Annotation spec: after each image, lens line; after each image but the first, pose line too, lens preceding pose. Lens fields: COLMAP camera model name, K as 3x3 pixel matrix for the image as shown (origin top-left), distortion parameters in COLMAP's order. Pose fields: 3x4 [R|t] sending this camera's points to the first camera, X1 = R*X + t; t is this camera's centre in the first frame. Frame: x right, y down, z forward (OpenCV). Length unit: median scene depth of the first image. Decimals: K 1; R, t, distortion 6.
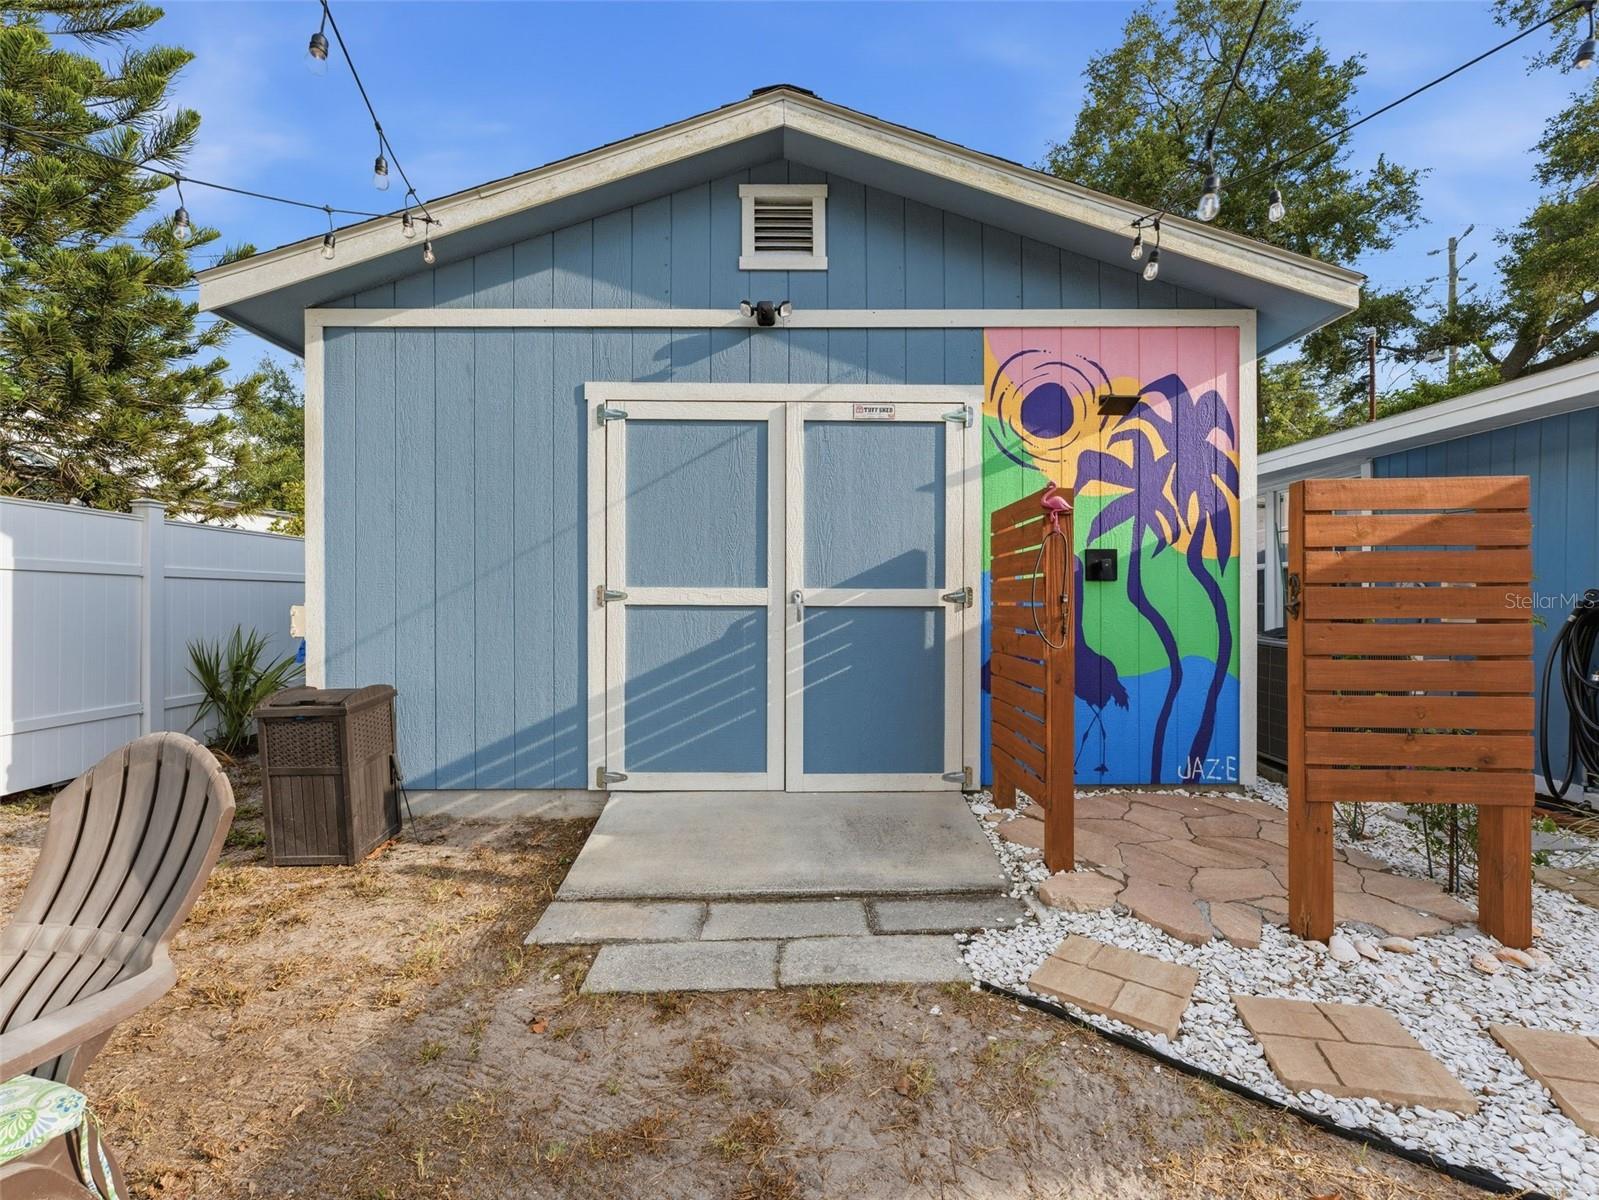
lens RADIAL K [[721.0, 0, 799.0], [0, 721.0, 606.8], [0, 0, 1]] dist [0.002414, -0.001098]
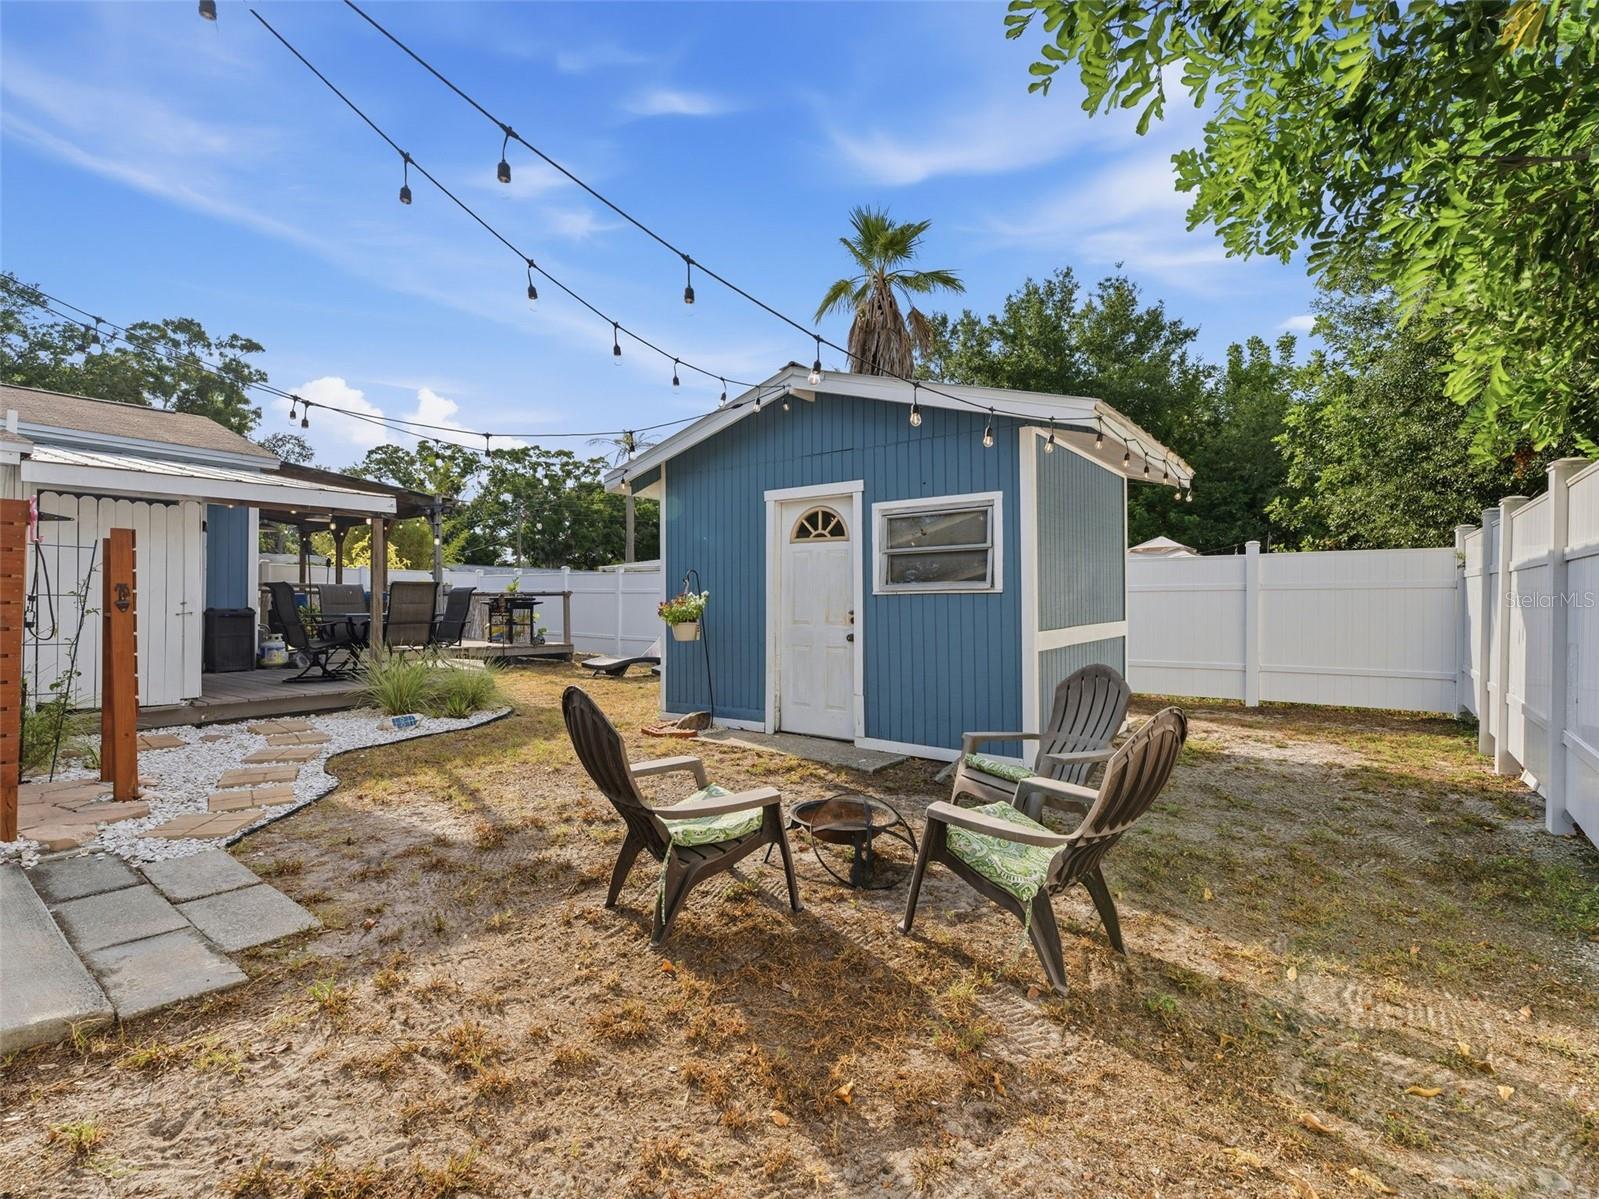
lens RADIAL K [[721.0, 0, 799.0], [0, 721.0, 606.3], [0, 0, 1]] dist [0.002414, -0.001098]
pose [[-0.790002, -0.000091, 0.613105, -1.552823], [0.000500, 1.000000, 0.000792, -0.005665], [-0.613104, 0.000932, -0.790001, 1.344516]]
